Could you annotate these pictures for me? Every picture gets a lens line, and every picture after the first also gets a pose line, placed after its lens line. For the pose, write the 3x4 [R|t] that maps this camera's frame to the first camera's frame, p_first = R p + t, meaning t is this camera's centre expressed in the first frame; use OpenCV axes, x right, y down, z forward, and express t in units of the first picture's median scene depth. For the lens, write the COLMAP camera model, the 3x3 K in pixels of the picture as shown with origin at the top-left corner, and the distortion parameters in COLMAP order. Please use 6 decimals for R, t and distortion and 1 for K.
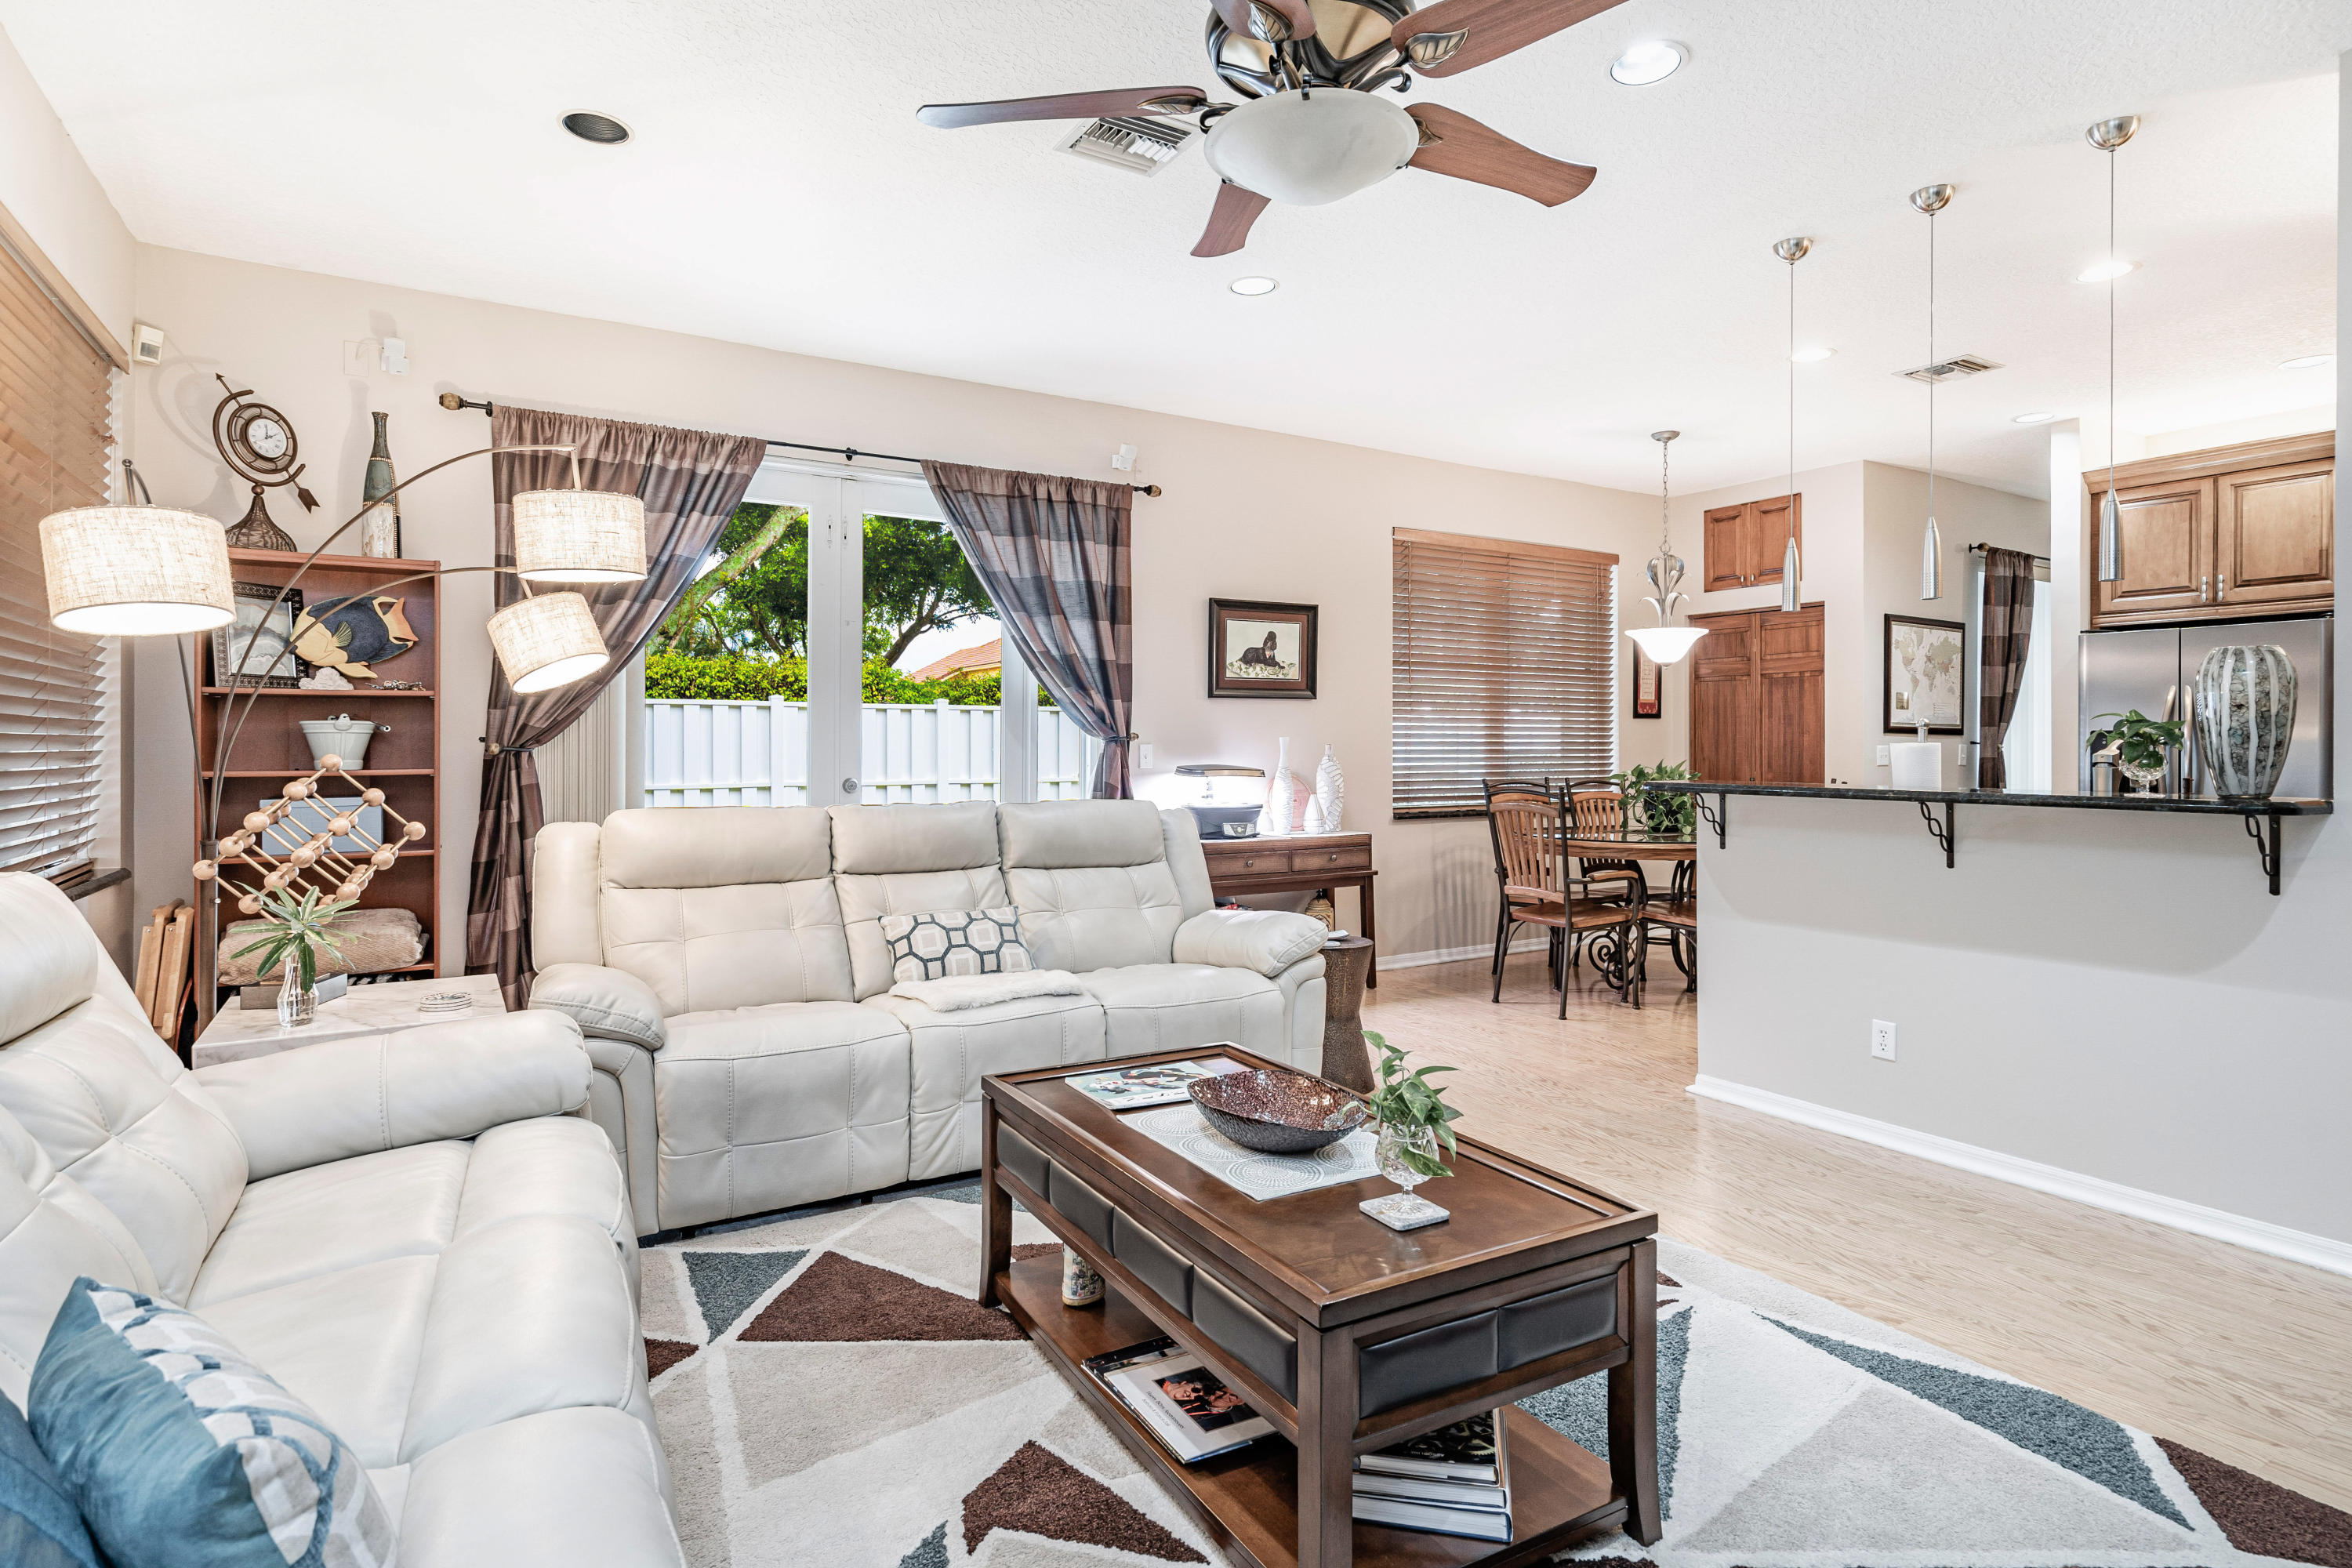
lens RADIAL K [[1192.2, 0, 1167.8], [0, 1192.2, 768.9], [0, 0, 1]] dist [0.001444, 0.000699]
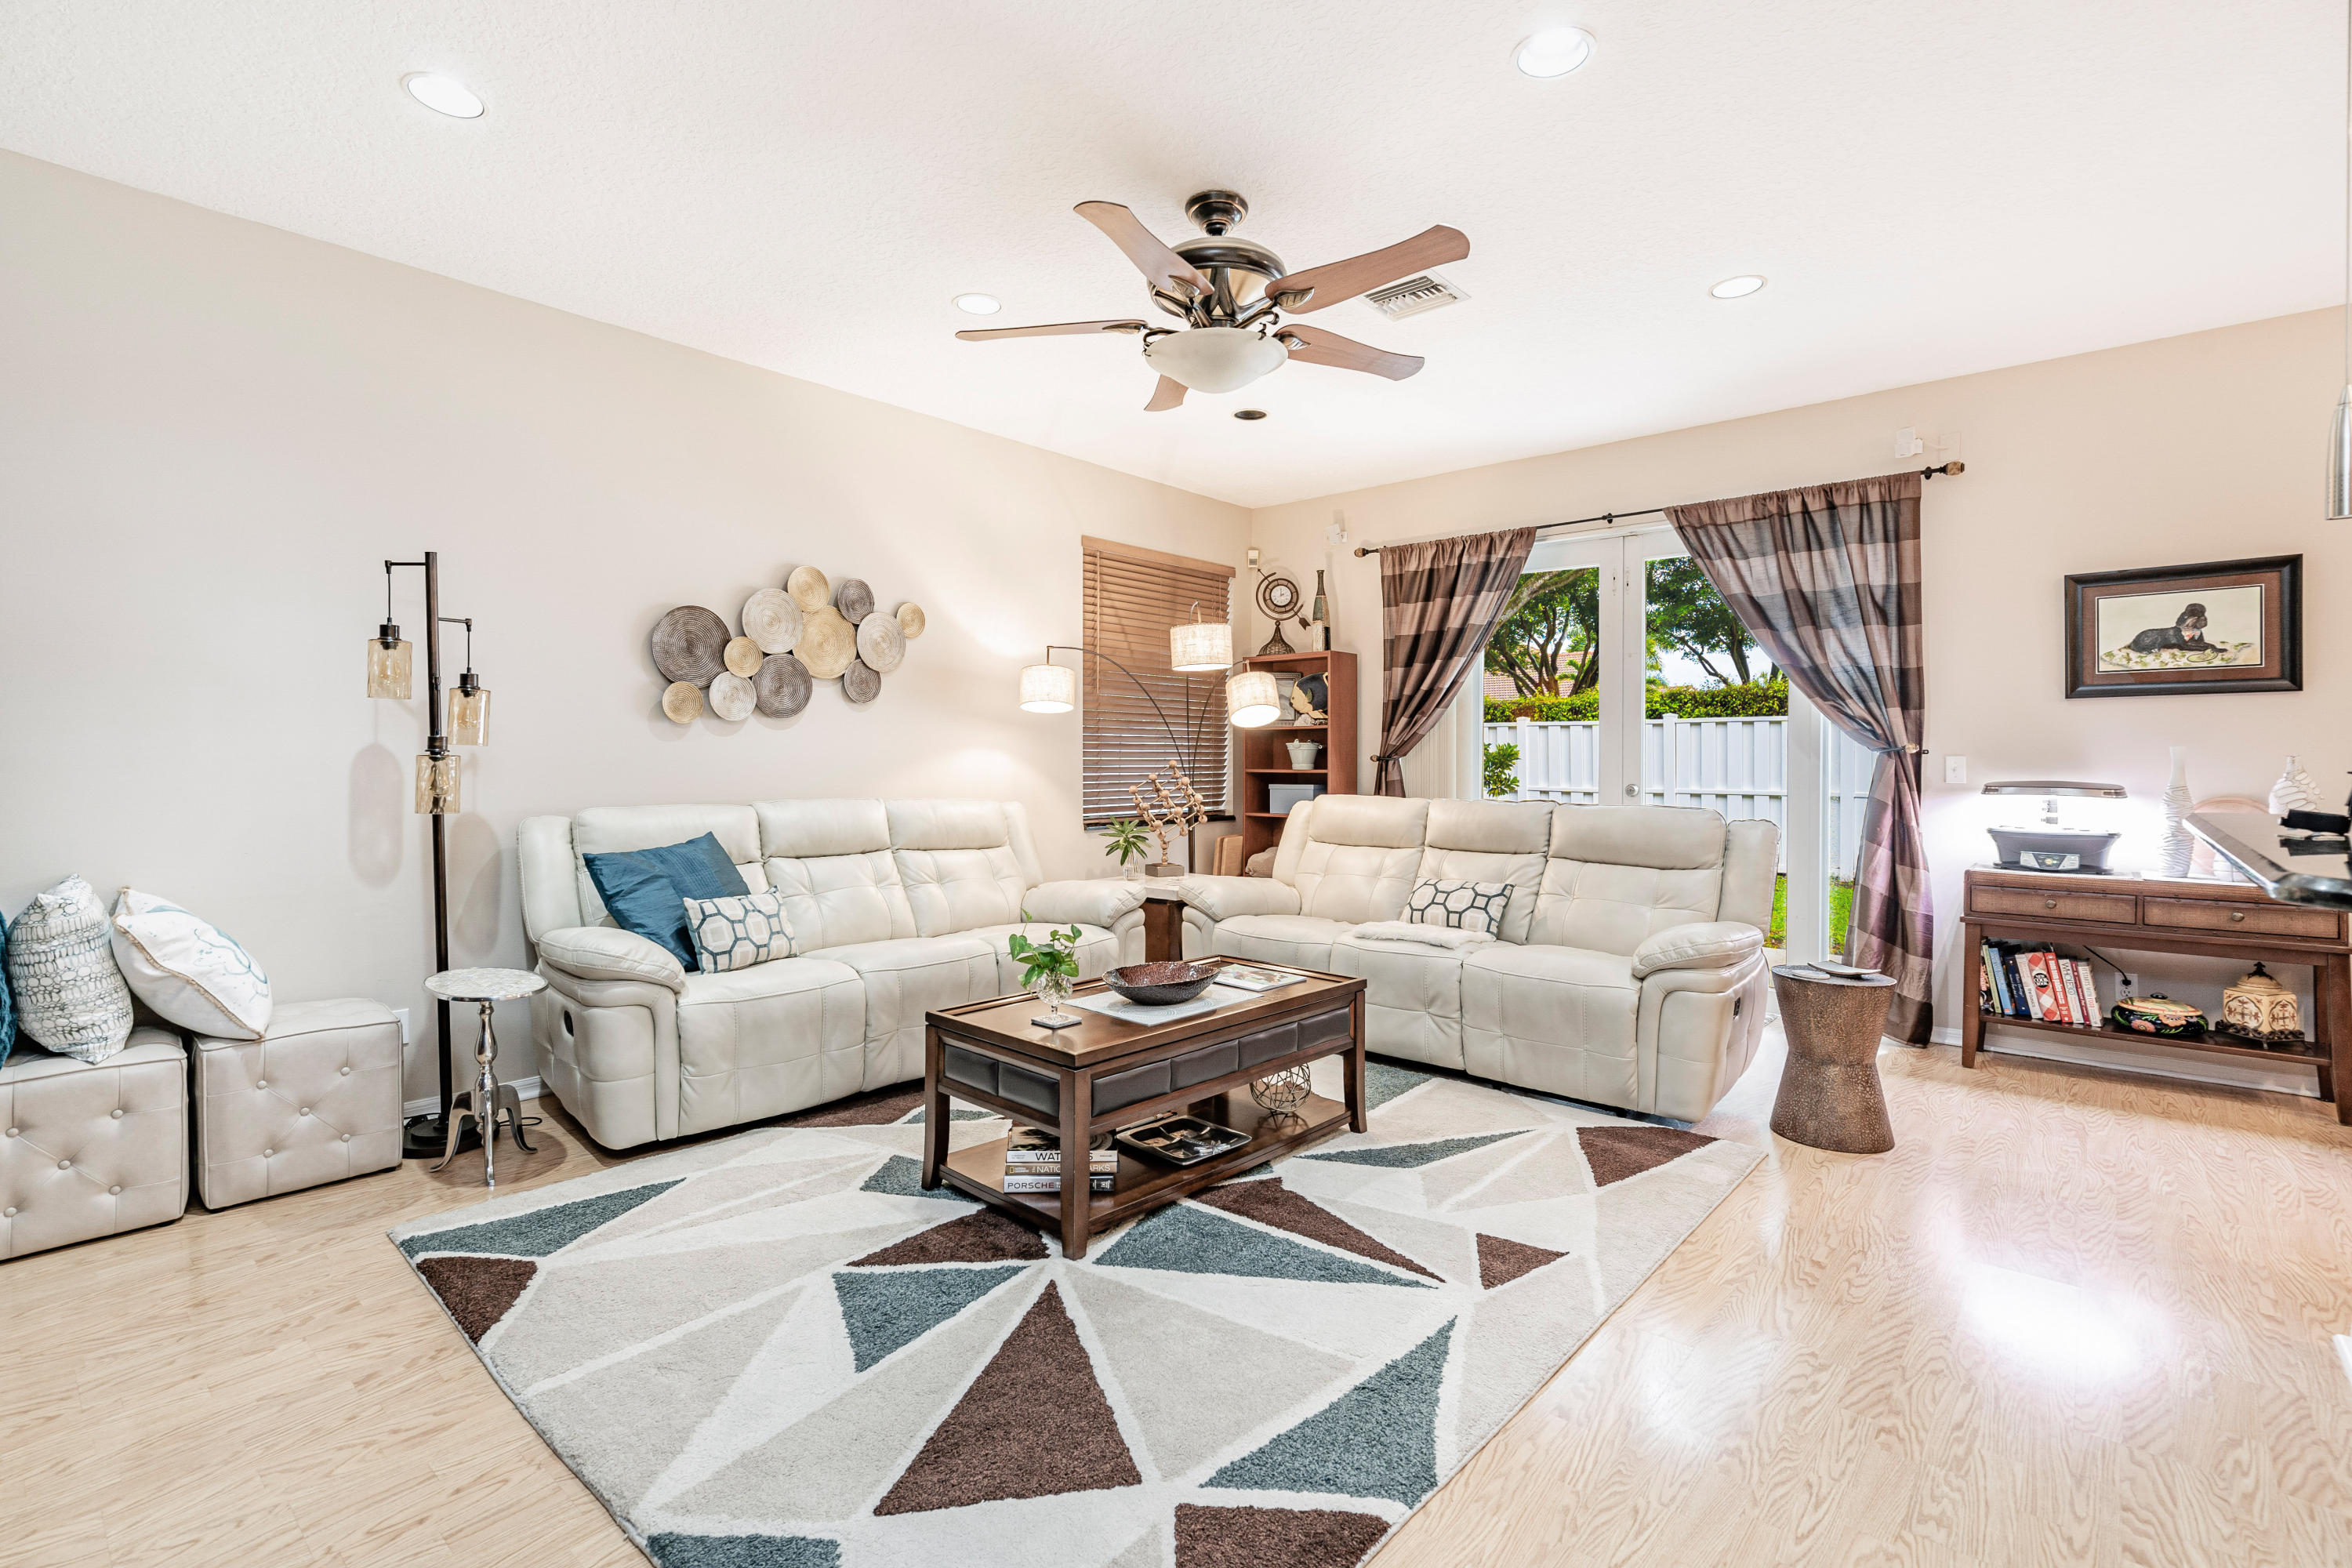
lens RADIAL K [[1067.9, 0, 1182.7], [0, 1067.9, 772.8], [0, 0, 1]] dist [-0.011968, -0.000067]
pose [[0.311620, 0.013653, -0.950109, 0.591444], [-0.022522, 0.999722, 0.006979, -0.000999], [0.949940, 0.019223, 0.311841, 0.231382]]
